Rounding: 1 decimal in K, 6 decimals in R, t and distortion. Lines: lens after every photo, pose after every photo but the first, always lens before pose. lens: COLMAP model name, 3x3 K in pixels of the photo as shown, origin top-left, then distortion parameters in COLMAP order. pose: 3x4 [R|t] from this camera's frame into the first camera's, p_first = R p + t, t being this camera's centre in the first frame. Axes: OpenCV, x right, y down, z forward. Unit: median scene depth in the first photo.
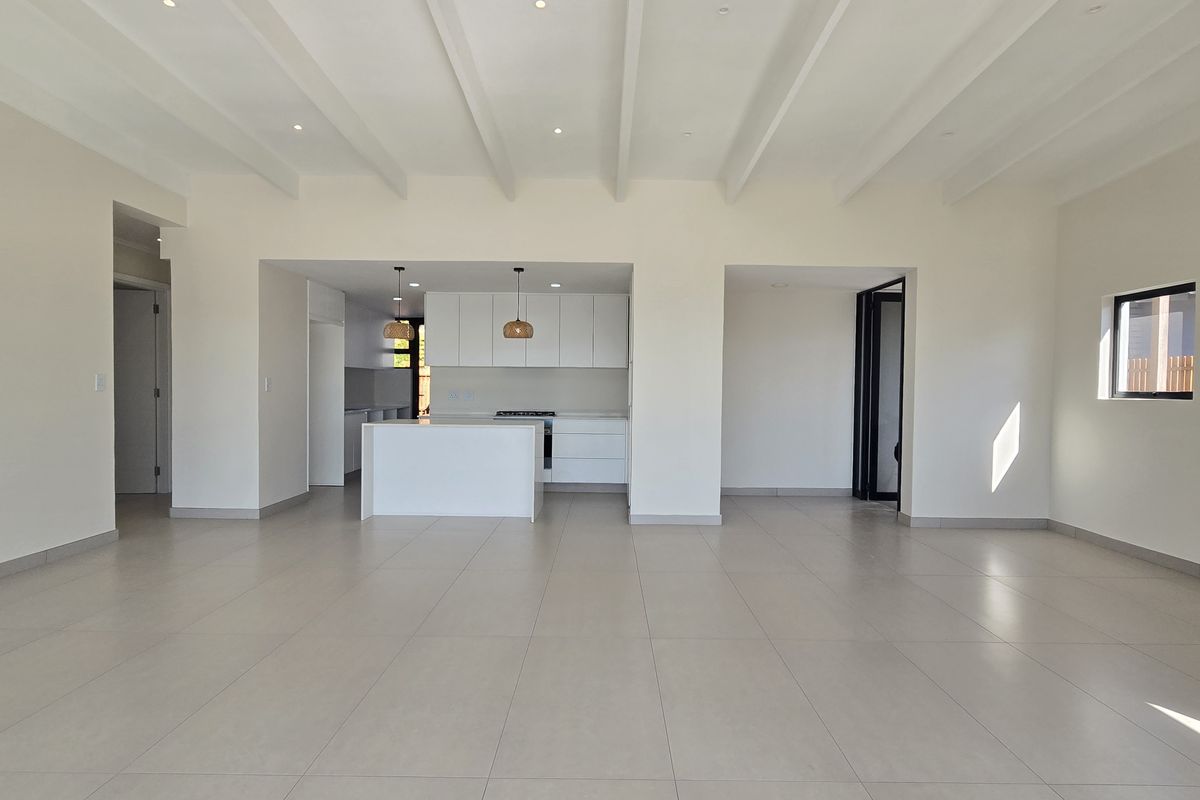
lens RADIAL K [[667.9, 0, 600.0], [0, 667.9, 400.0], [0, 0, 1]] dist [0.000693, 0.000011]
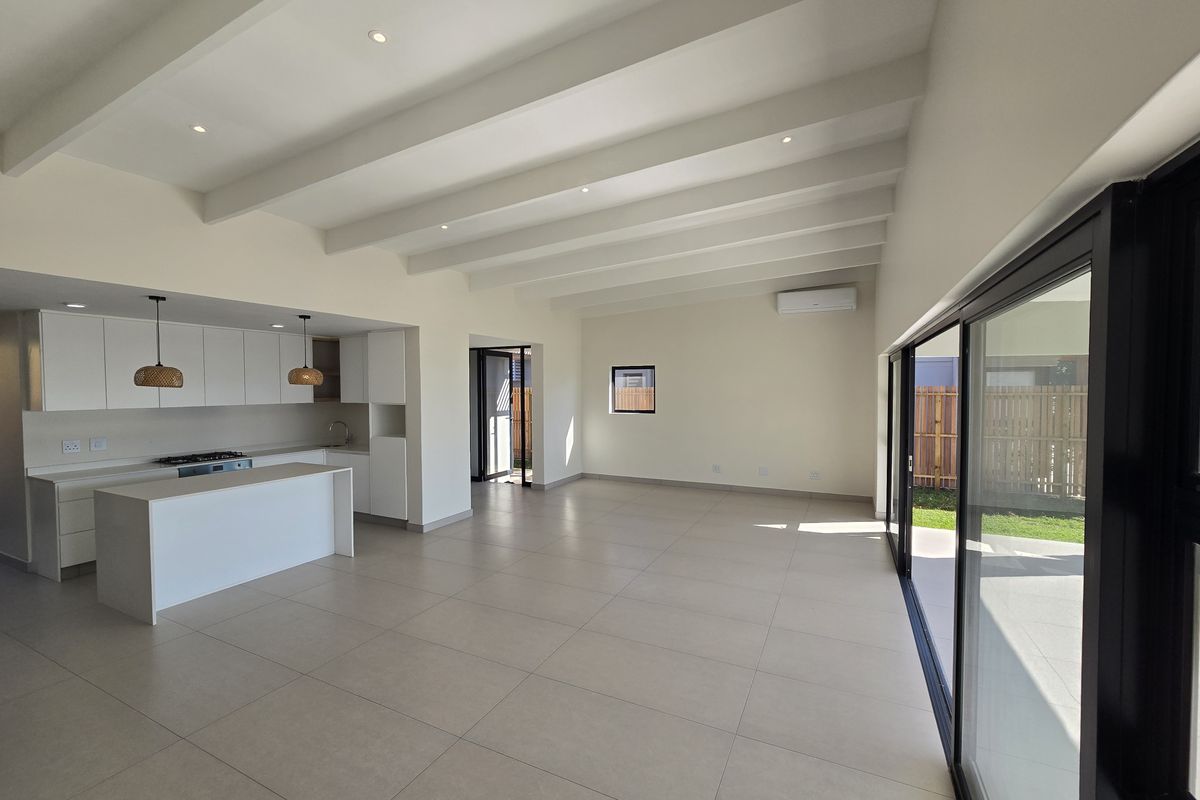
lens RADIAL K [[490.2, 0, 602.0], [0, 490.2, 403.2], [0, 0, 1]] dist [-0.001082, -0.000290]
pose [[0.439512, -0.044484, 0.897134, -0.485930], [0.024880, 0.998993, 0.037346, -0.066022], [-0.897892, 0.005906, 0.440176, 0.220114]]
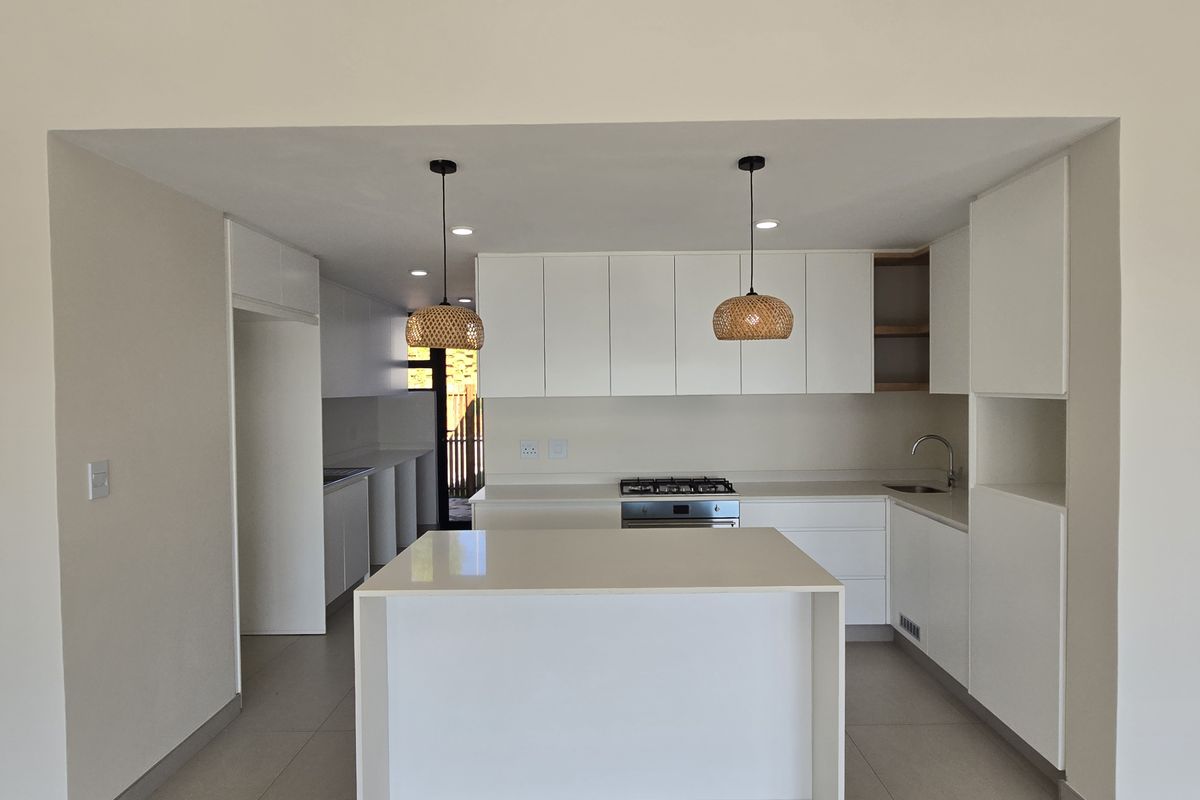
lens RADIAL K [[653.3, 0, 603.5], [0, 653.3, 389.8], [0, 0, 1]] dist [-0.003676, -0.001126]
pose [[0.999640, -0.024315, 0.011304, -0.175563], [0.024465, 0.999612, -0.013332, -0.049183], [-0.010975, 0.013603, 0.999847, 0.508568]]
